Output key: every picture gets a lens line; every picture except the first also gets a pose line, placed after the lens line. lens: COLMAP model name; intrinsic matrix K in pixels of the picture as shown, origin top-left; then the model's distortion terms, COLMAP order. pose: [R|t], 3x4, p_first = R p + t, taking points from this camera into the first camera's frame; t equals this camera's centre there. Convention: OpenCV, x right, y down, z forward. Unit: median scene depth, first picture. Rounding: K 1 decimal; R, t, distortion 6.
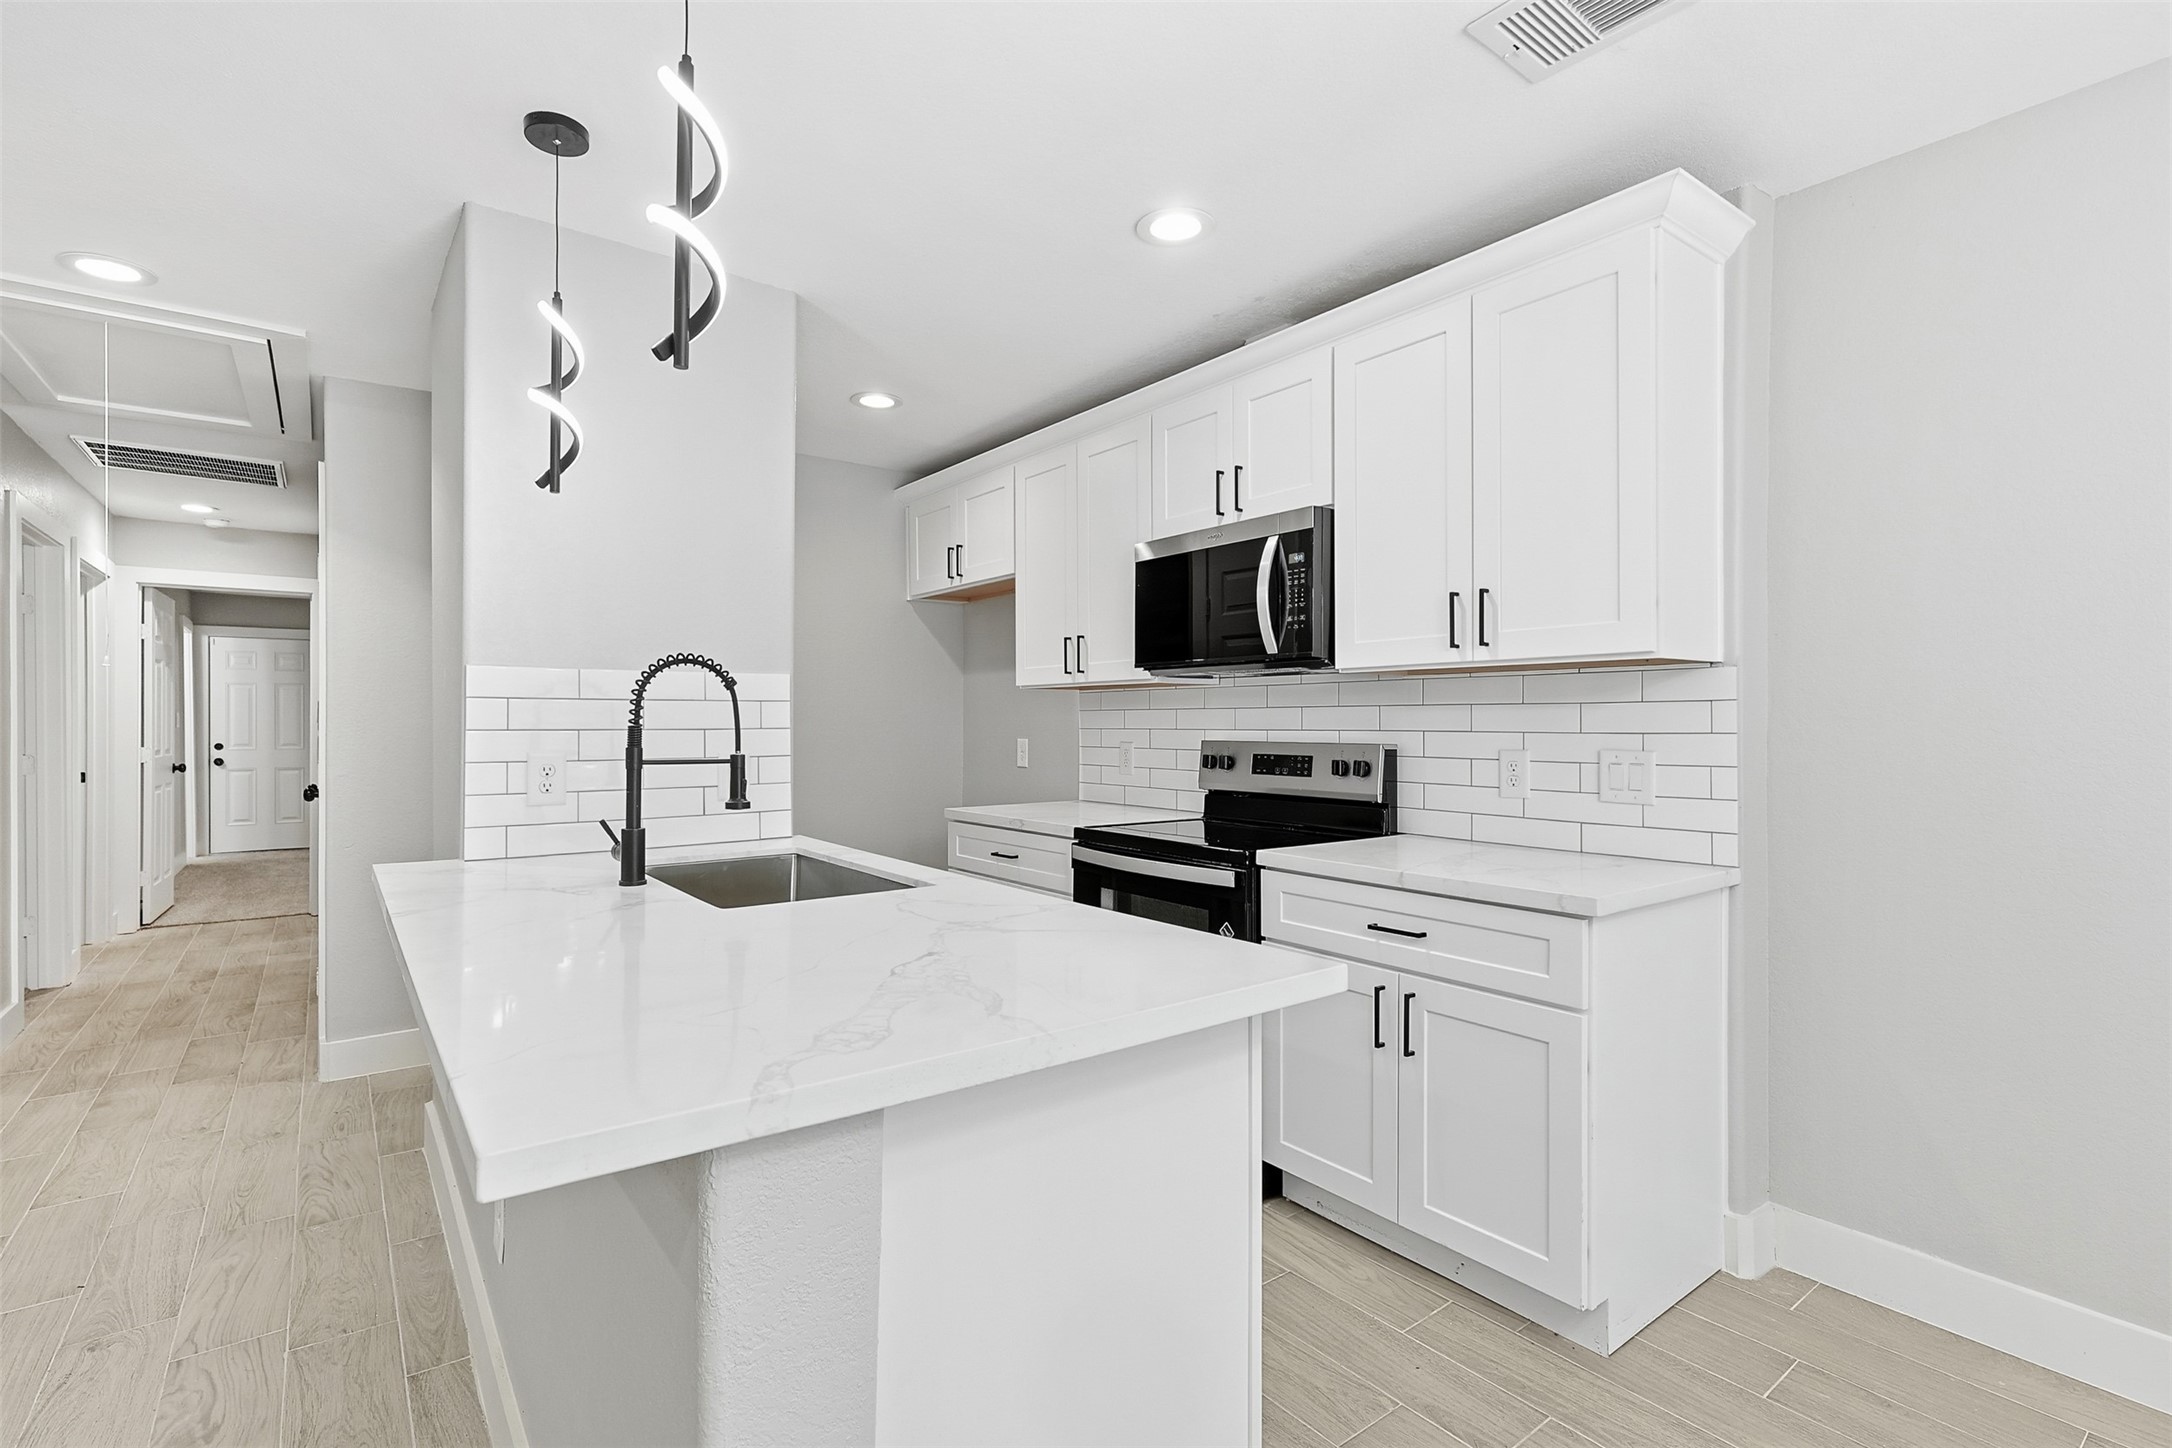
lens RADIAL K [[1004.9, 0, 1091.5], [0, 1004.9, 720.1], [0, 0, 1]] dist [0.004420, 0.000406]
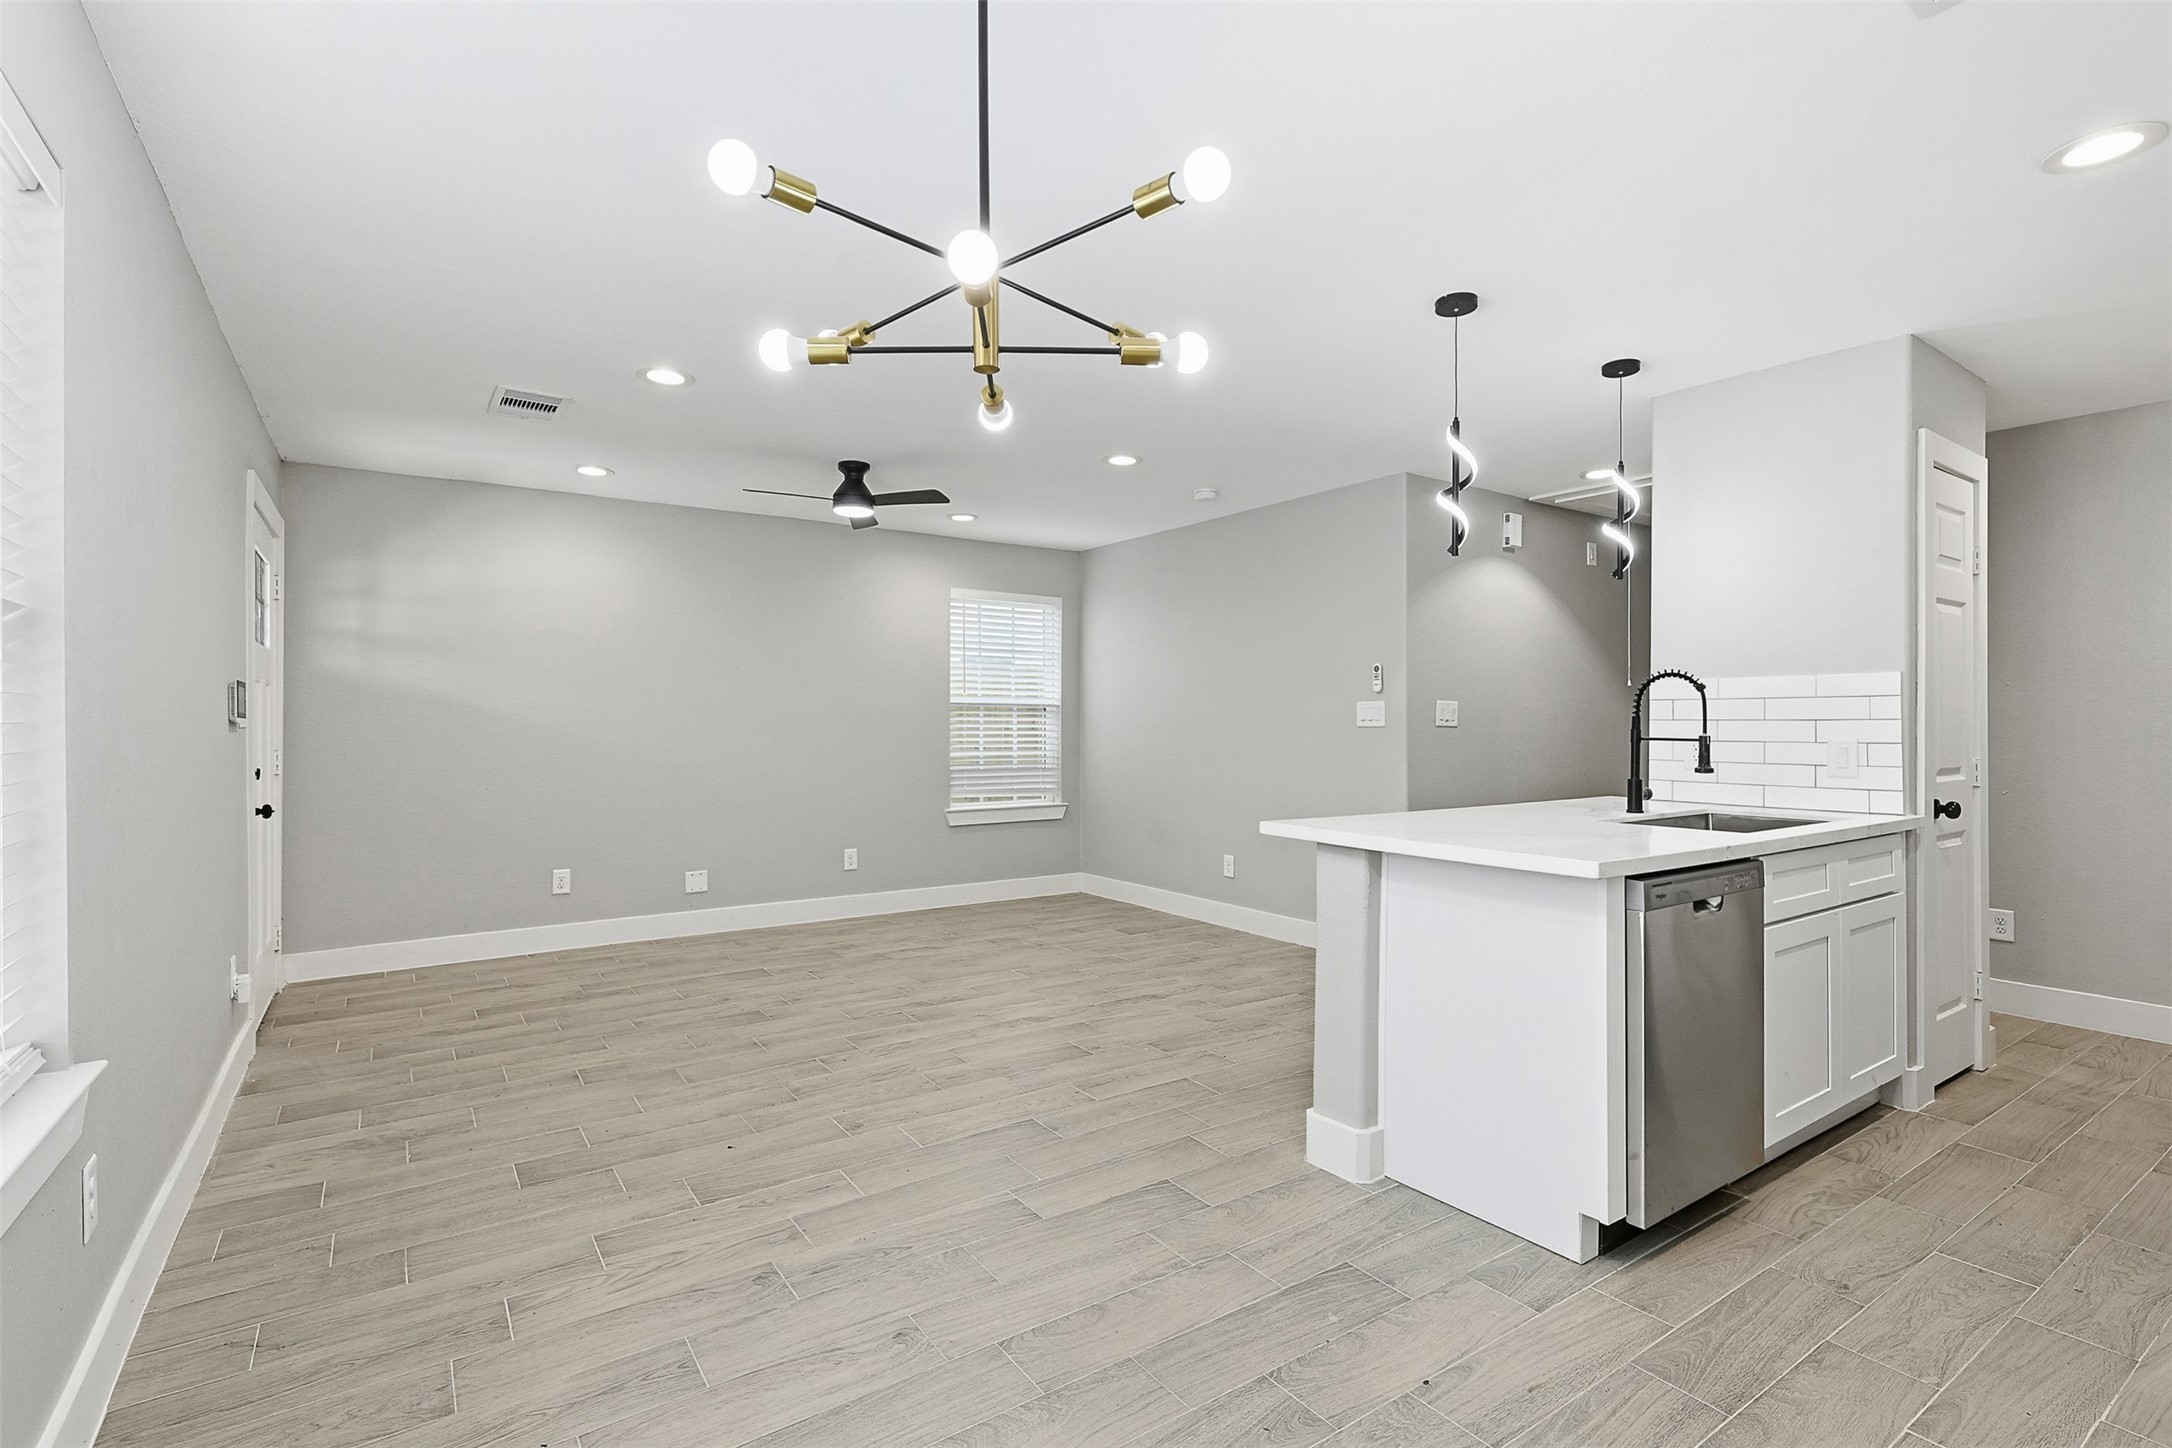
lens RADIAL K [[1004.9, 0, 1091.5], [0, 1004.9, 720.1], [0, 0, 1]] dist [0.004420, 0.000406]
pose [[-0.048171, -0.004140, -0.998831, 0.868496], [0.000233, 0.999991, -0.004156, 0.013422], [0.998839, -0.000433, -0.048170, 0.140988]]
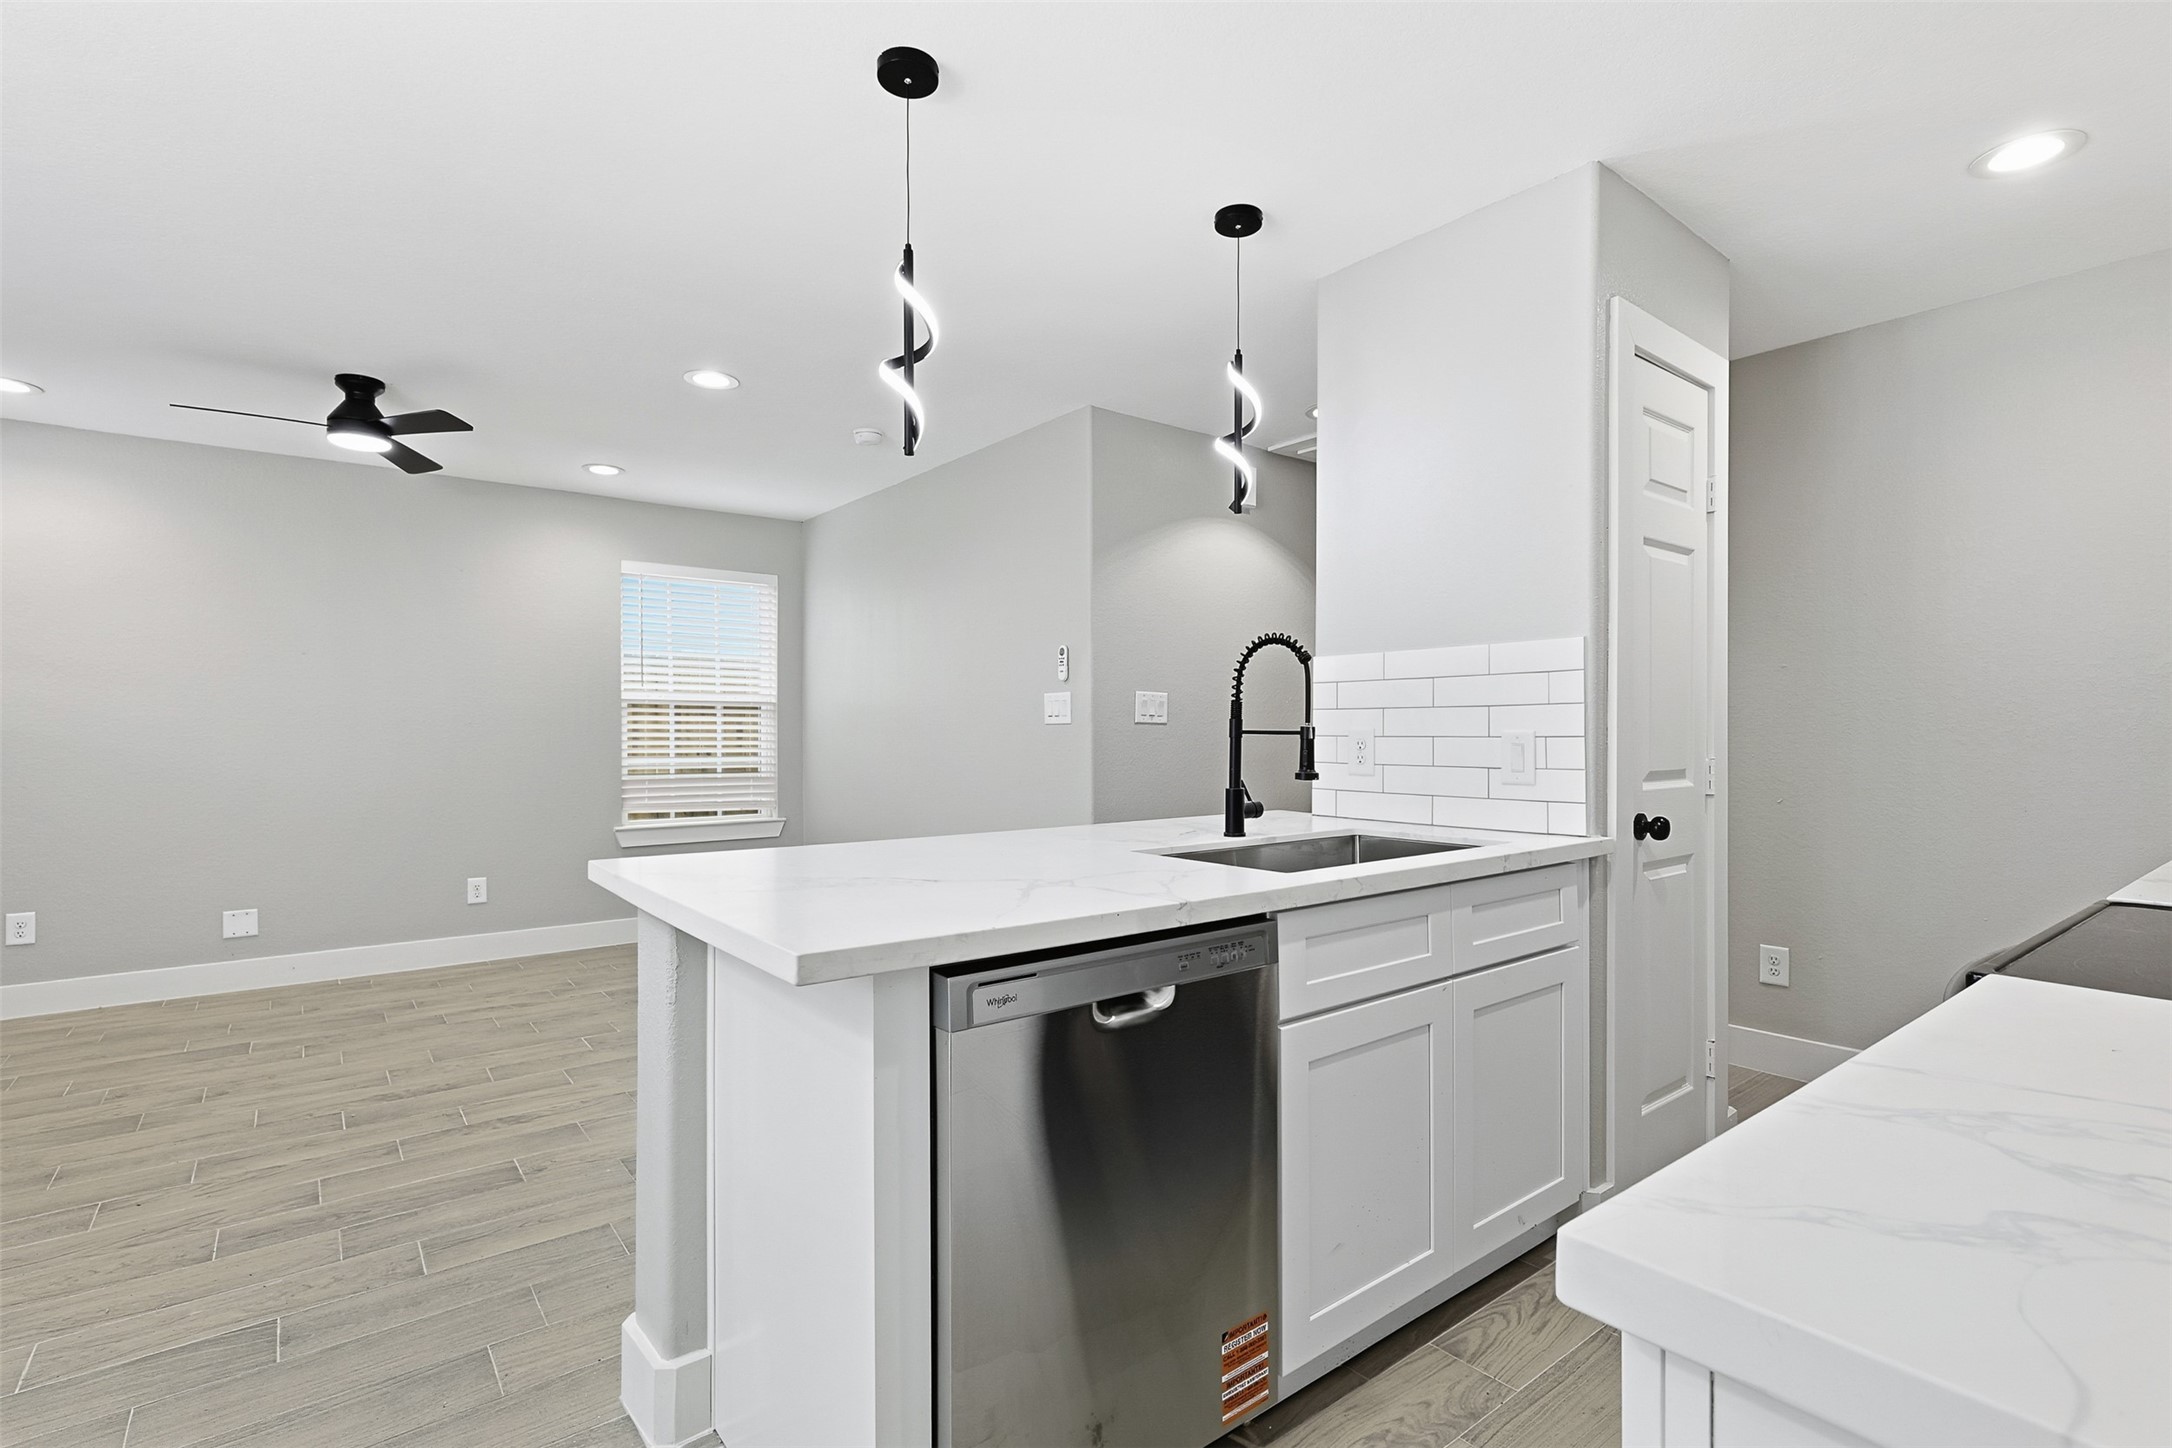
lens RADIAL K [[1008.4, 0, 1091.3], [0, 1008.4, 737.5], [0, 0, 1]] dist [0.003108, 0.000470]
pose [[0.014255, 0.005738, -0.999882, 0.502639], [0.003406, 0.999977, 0.005788, 0.029670], [0.999893, -0.003488, 0.014235, 0.583214]]
